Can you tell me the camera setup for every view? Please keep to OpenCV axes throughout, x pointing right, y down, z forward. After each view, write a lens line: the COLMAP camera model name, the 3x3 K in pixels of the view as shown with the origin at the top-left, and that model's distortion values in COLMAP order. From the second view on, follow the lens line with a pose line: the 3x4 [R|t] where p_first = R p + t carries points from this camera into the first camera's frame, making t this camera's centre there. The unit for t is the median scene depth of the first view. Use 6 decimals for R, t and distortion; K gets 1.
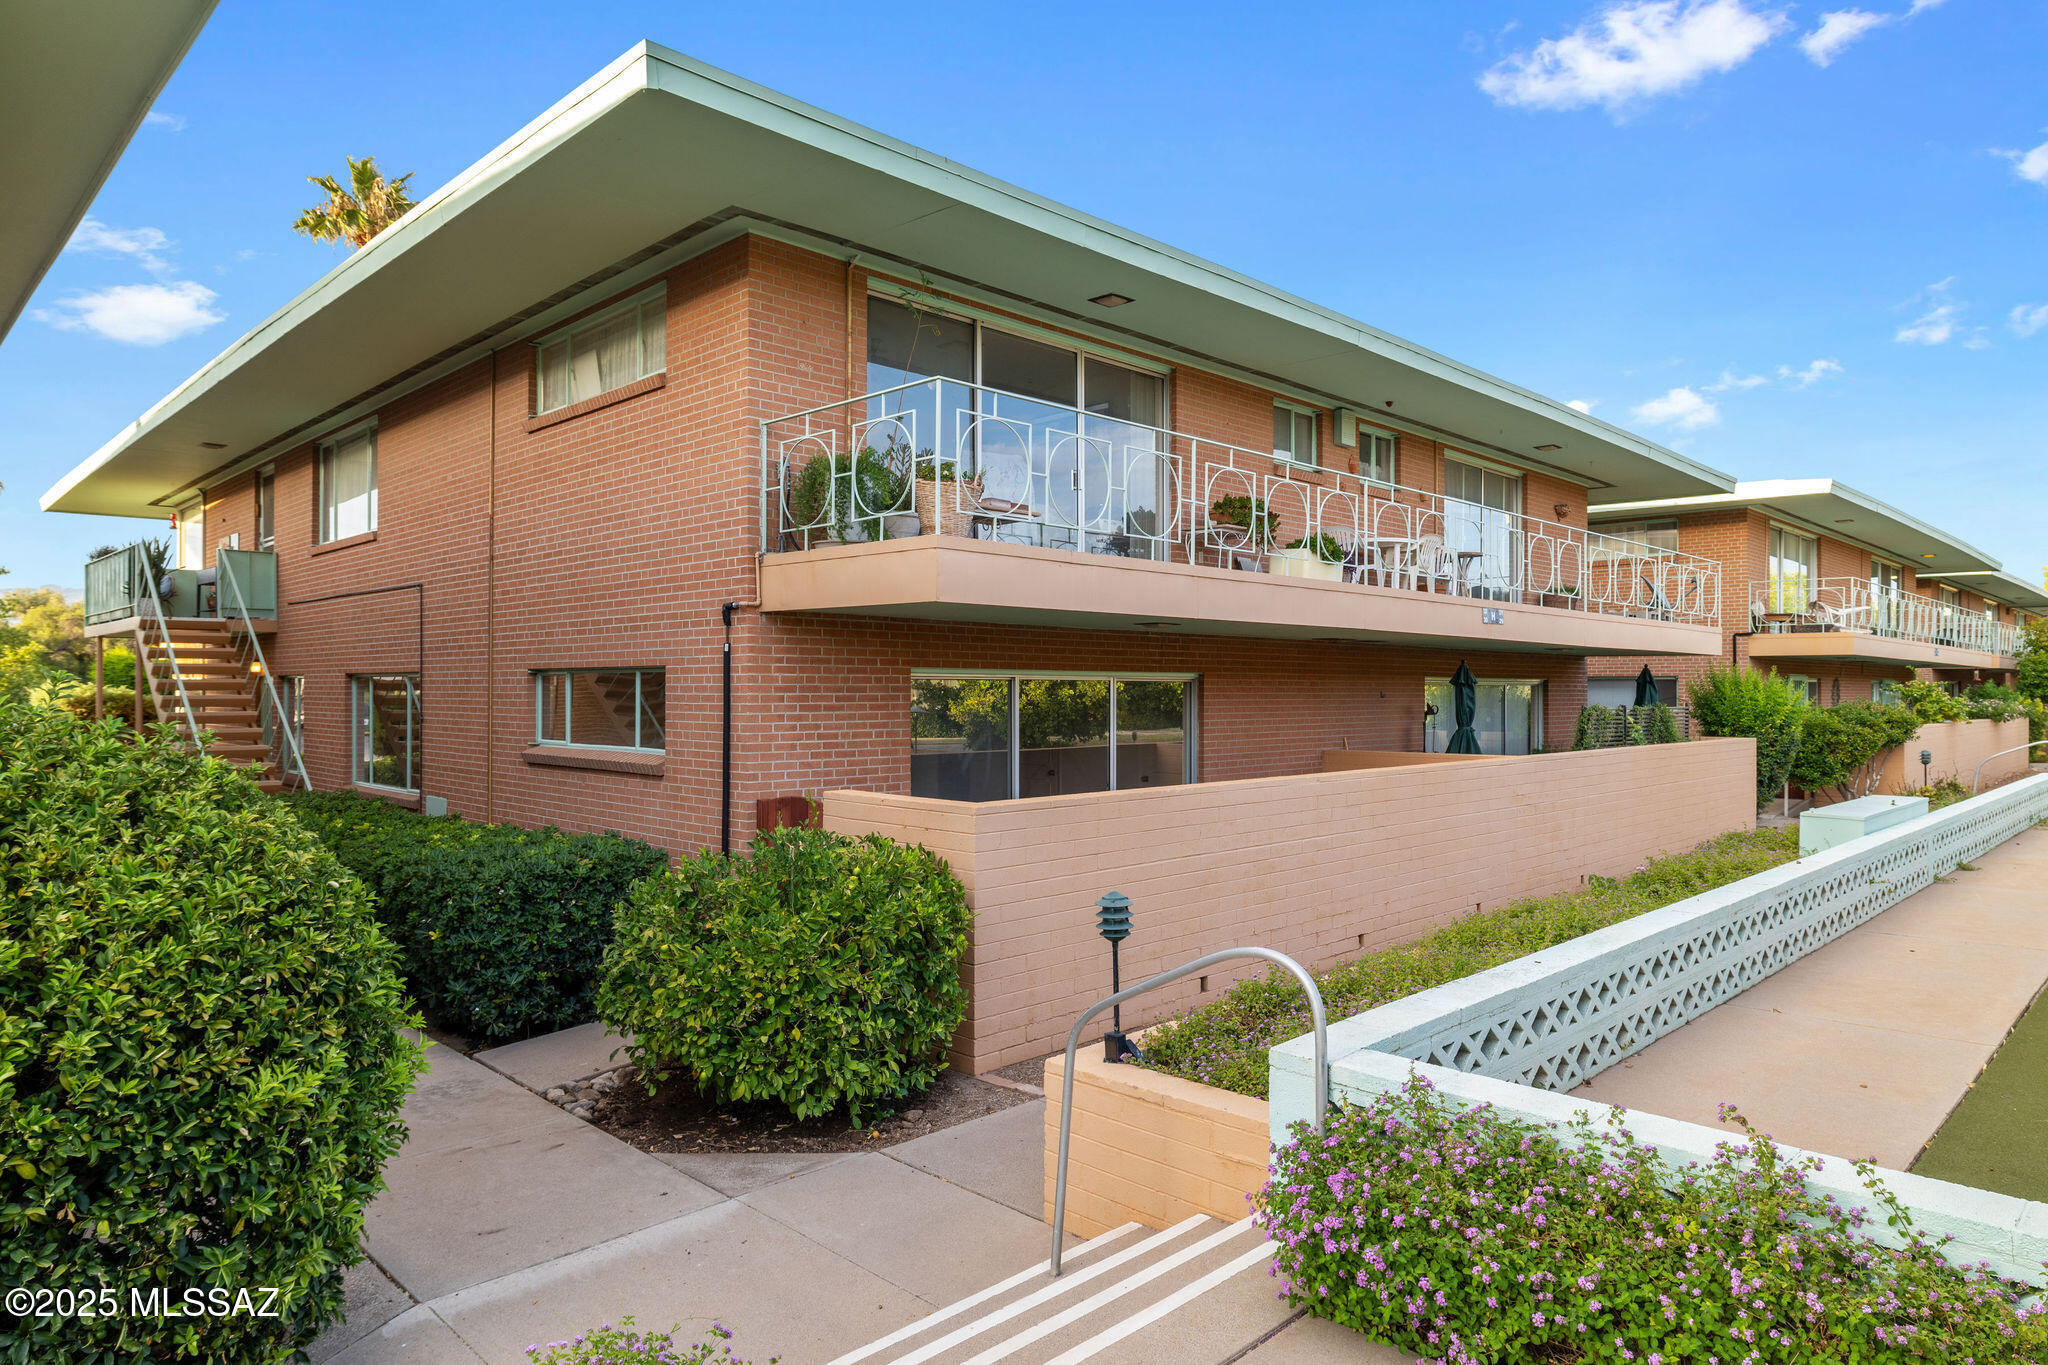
lens RADIAL K [[1065.5, 0, 1024.0], [0, 1065.5, 682.5], [0, 0, 1]] dist [0.001839, 0.000702]
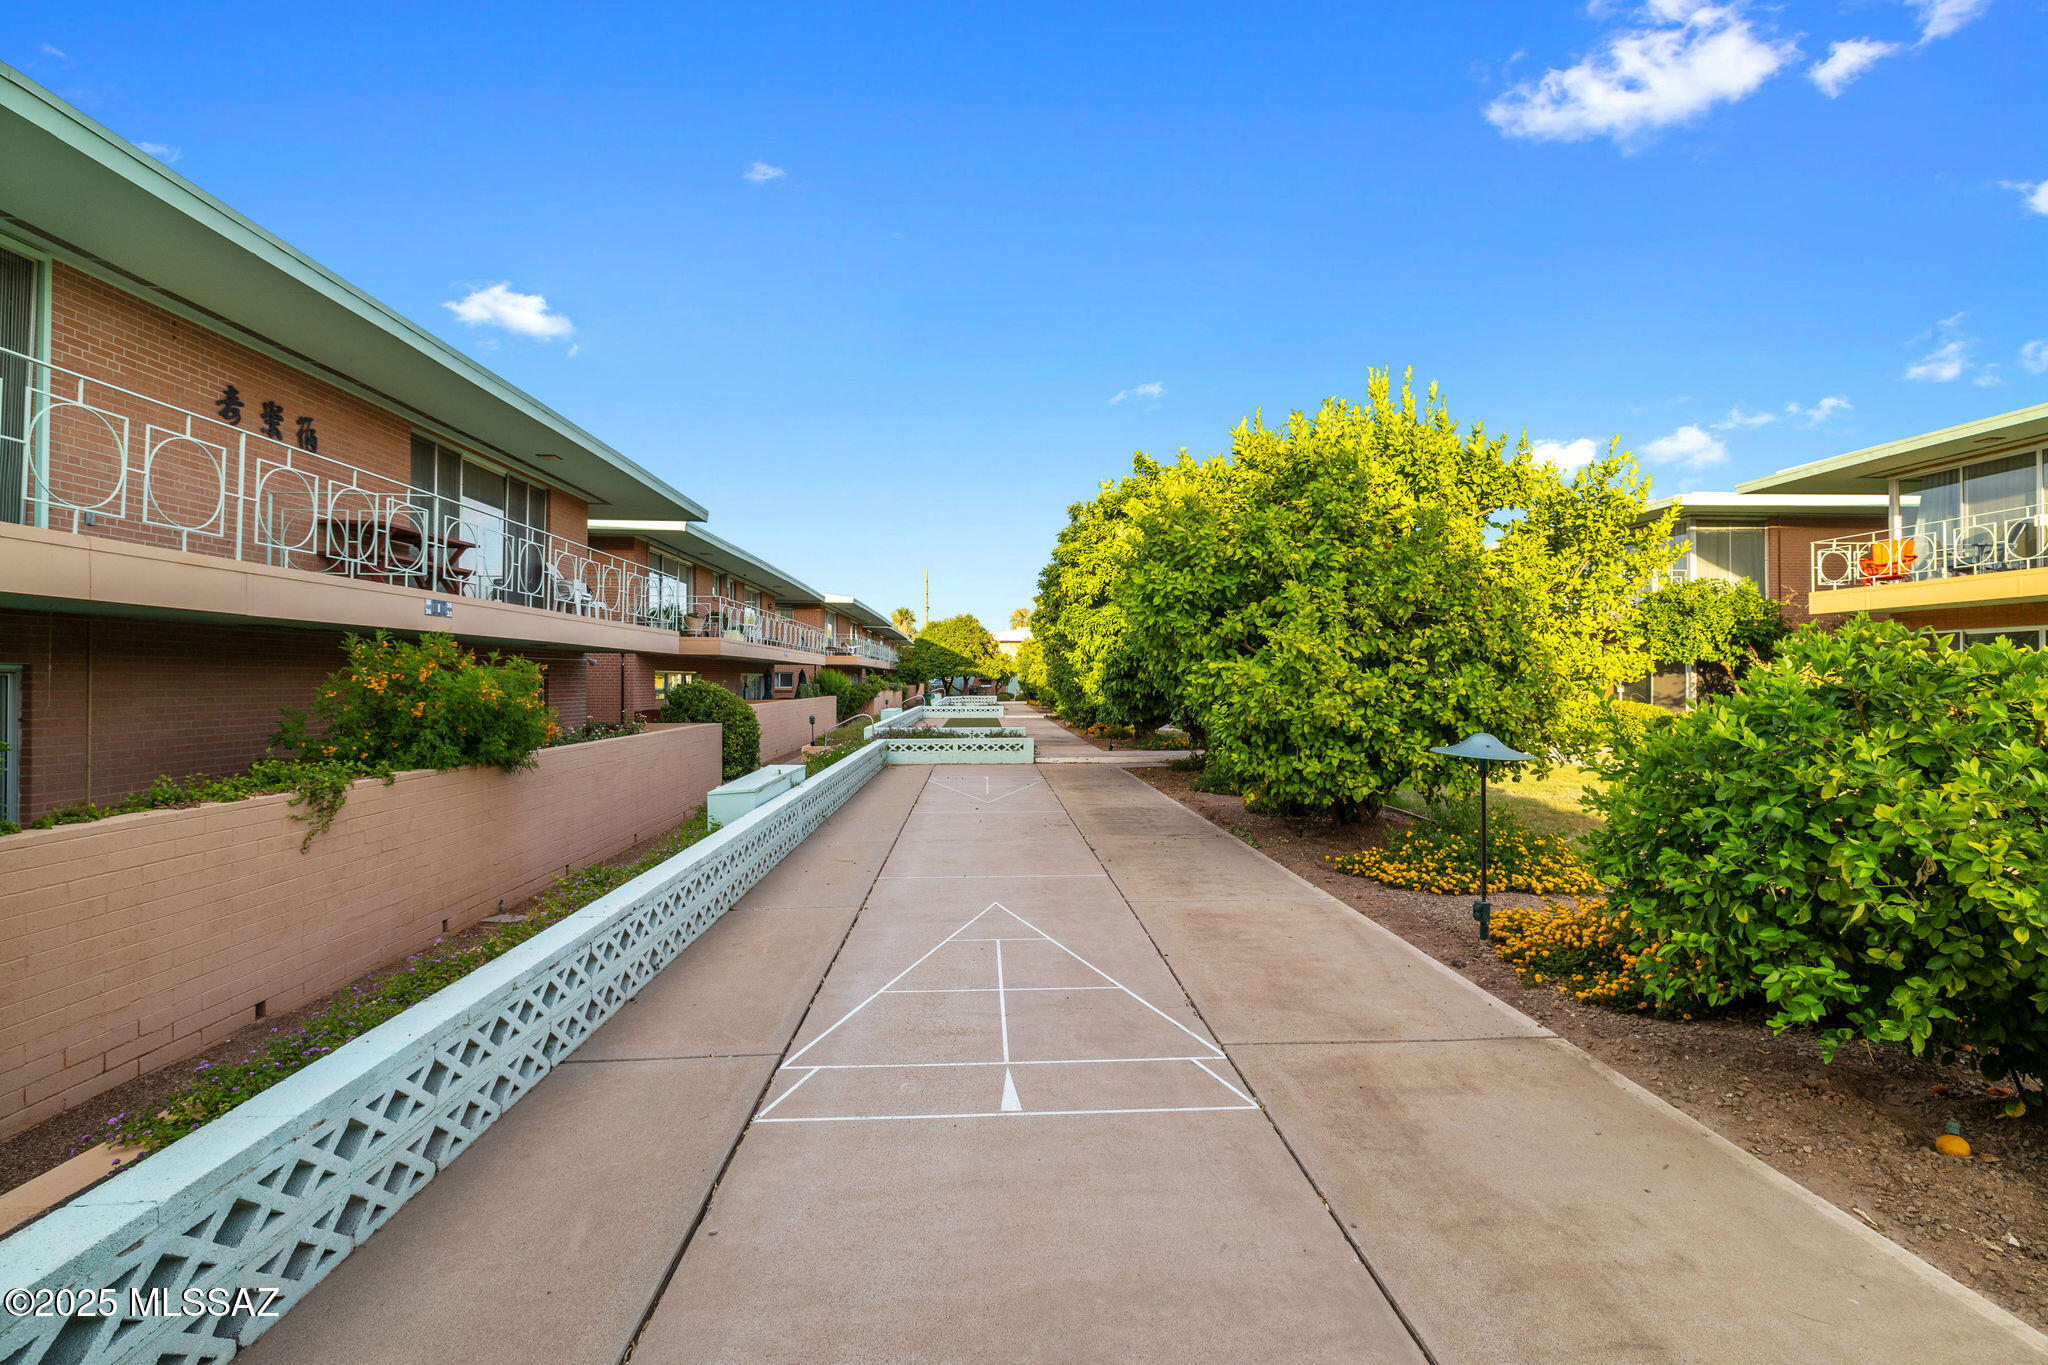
lens RADIAL K [[1598.2, 0, 1024.0], [0, 1598.2, 682.5], [0, 0, 1]] dist [0.000568, 0.000529]
pose [[0.637481, -0.015587, 0.770308, -0.637270], [0.017647, 0.999828, 0.005627, 0.001805], [-0.770264, 0.010007, 0.637647, -0.576645]]
